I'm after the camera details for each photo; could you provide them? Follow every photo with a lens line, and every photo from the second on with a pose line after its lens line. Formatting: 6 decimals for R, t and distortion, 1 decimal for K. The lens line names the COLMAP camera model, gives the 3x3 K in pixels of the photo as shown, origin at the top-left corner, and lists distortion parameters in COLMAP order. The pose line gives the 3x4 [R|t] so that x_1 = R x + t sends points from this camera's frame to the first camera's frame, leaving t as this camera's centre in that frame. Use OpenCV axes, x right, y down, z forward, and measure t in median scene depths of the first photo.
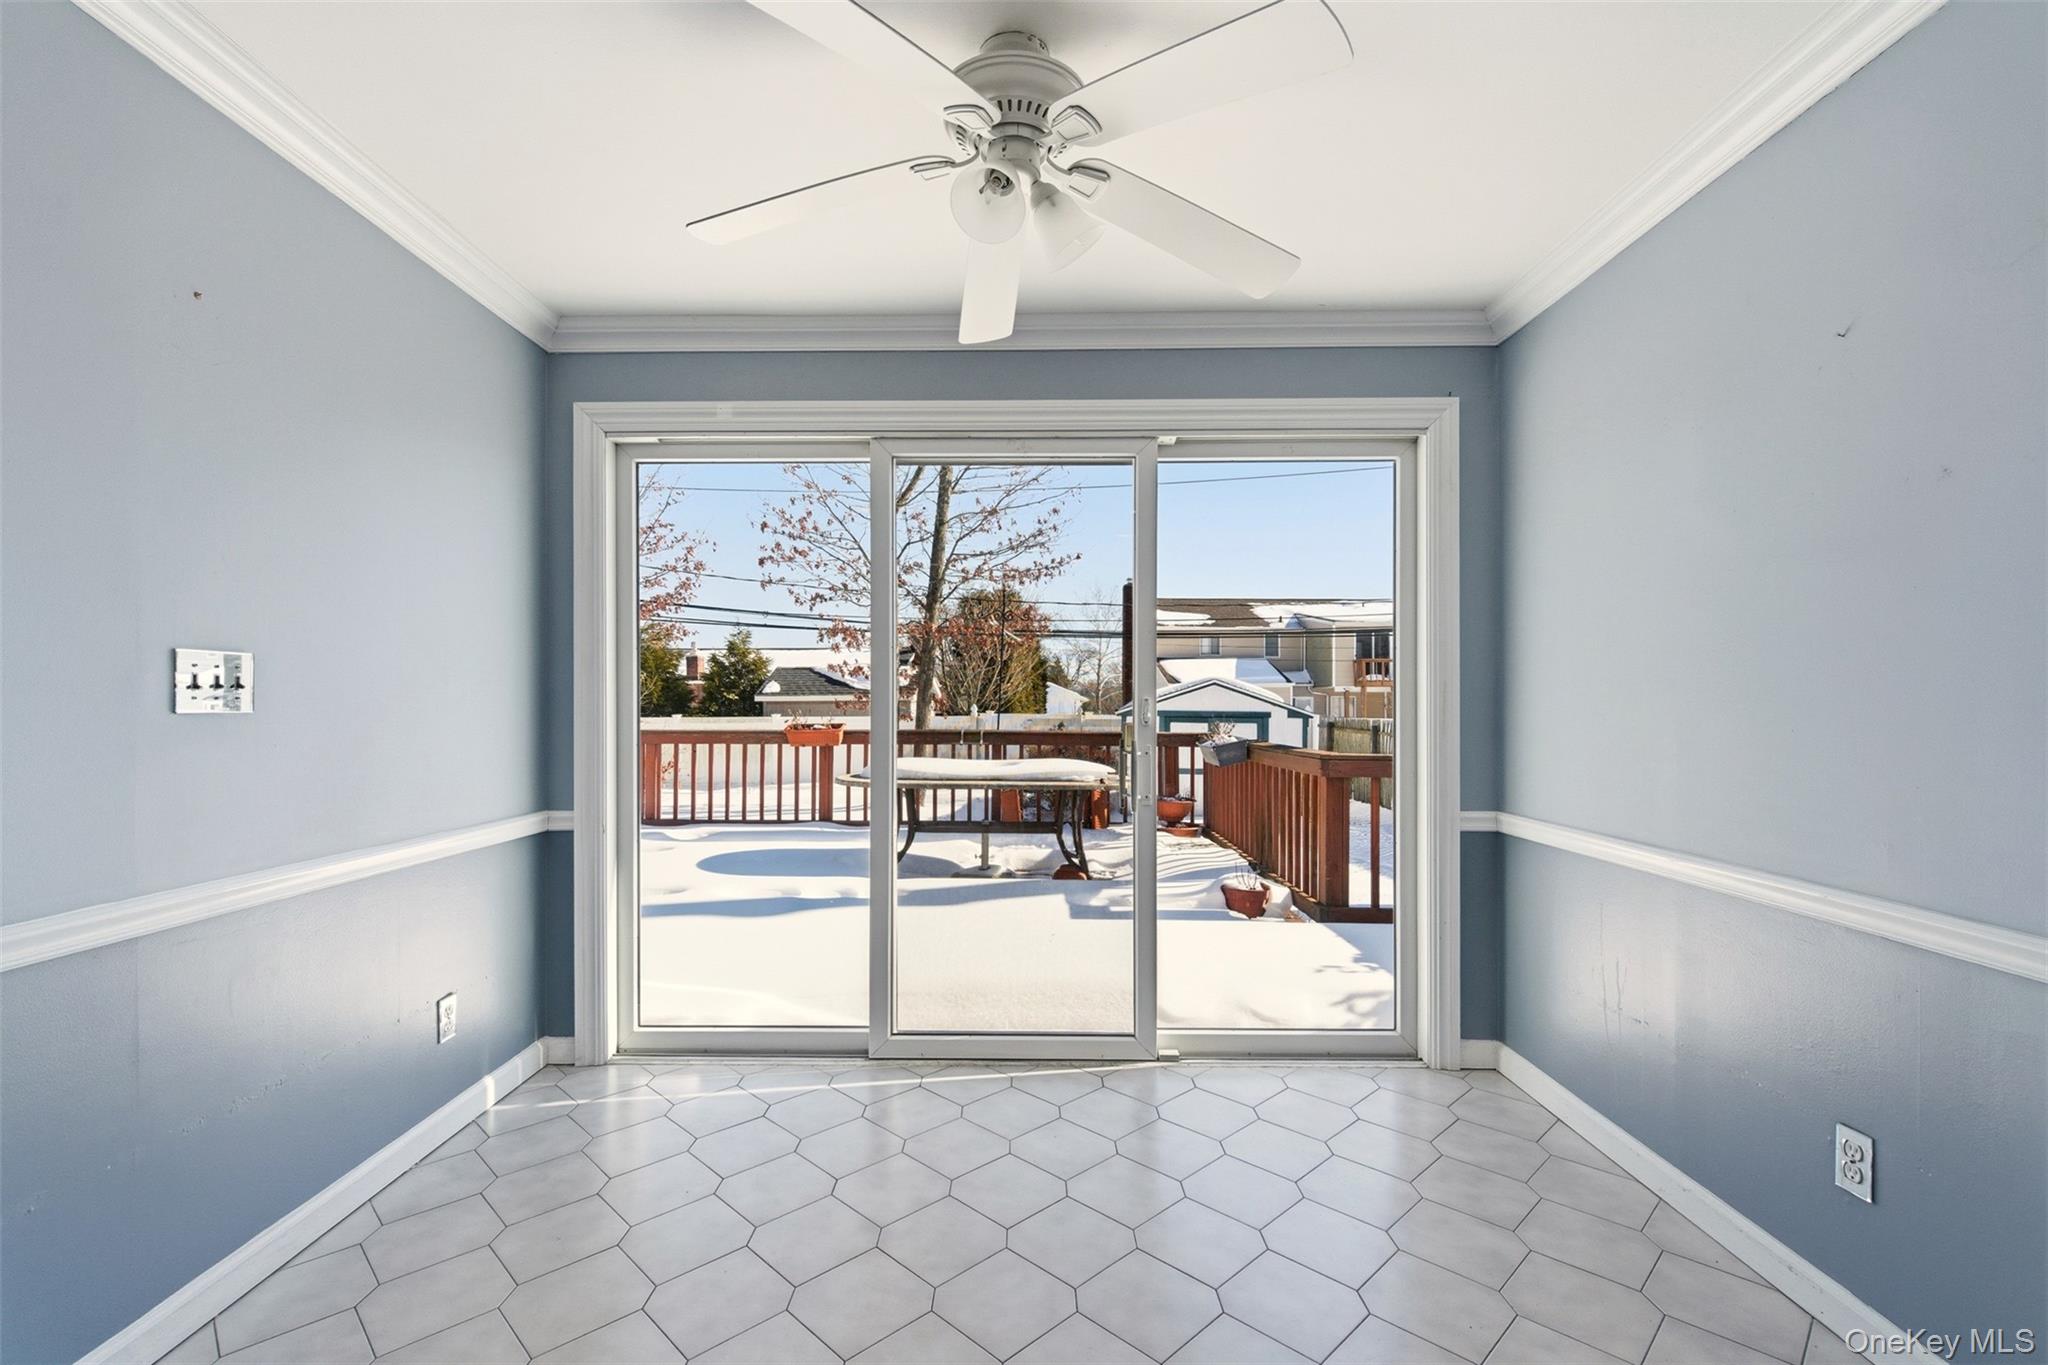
lens RADIAL K [[927.3, 0, 1015.2], [0, 927.3, 699.3], [0, 0, 1]] dist [0.001611, -0.000616]
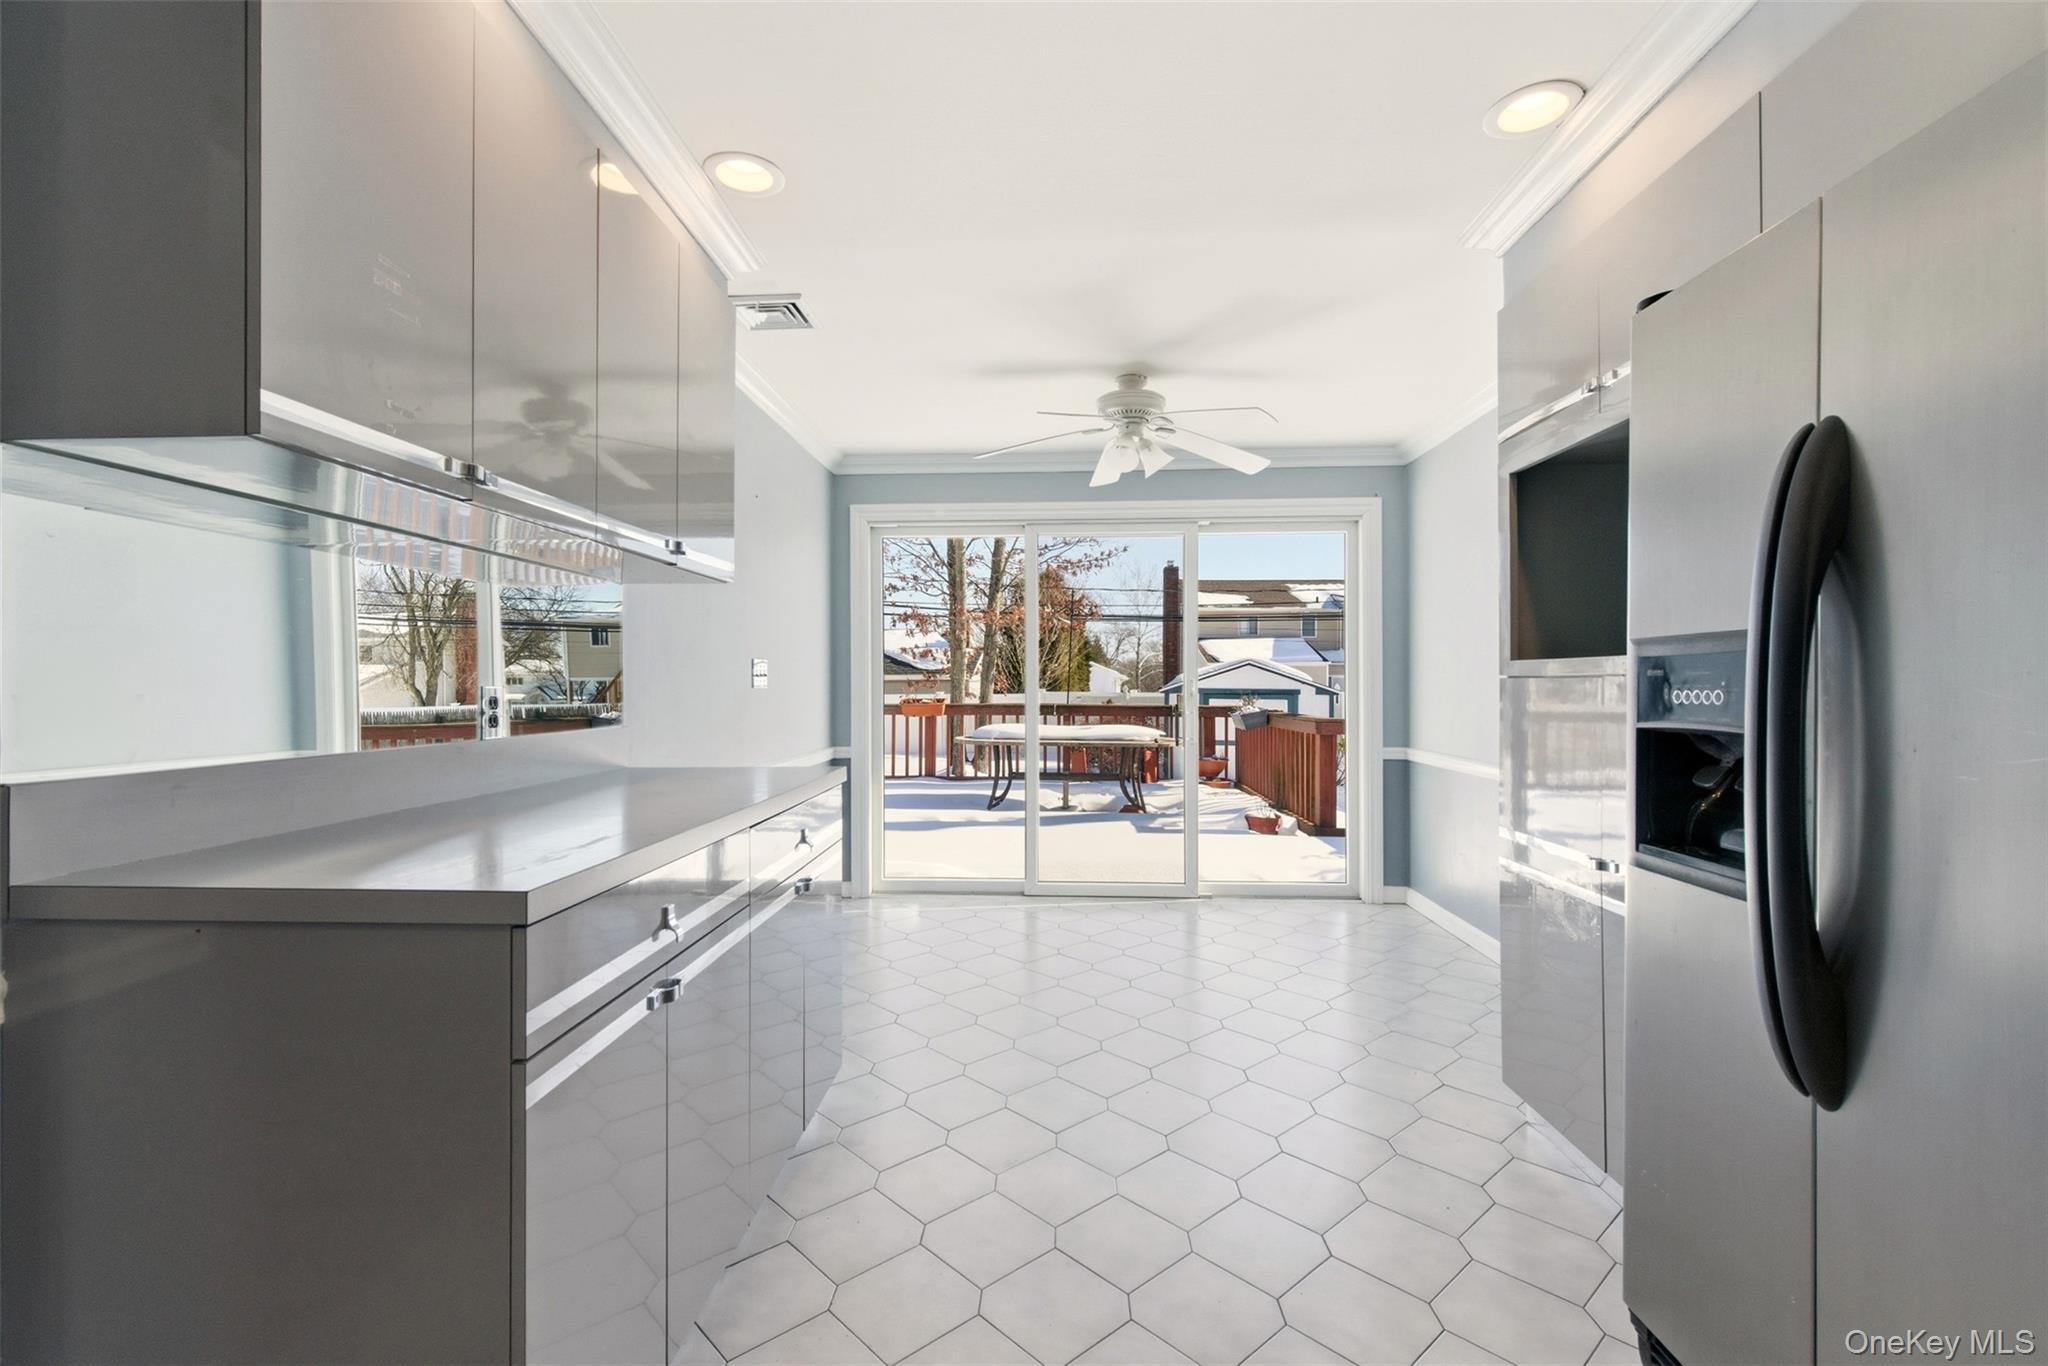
lens RADIAL K [[936.6, 0, 1013.0], [0, 936.6, 674.3], [0, 0, 1]] dist [0.002084, -0.000732]
pose [[0.999116, -0.001767, -0.041997, -0.039356], [0.001610, 0.999992, -0.003791, -0.001526], [0.042003, 0.003720, 0.999111, -0.250692]]
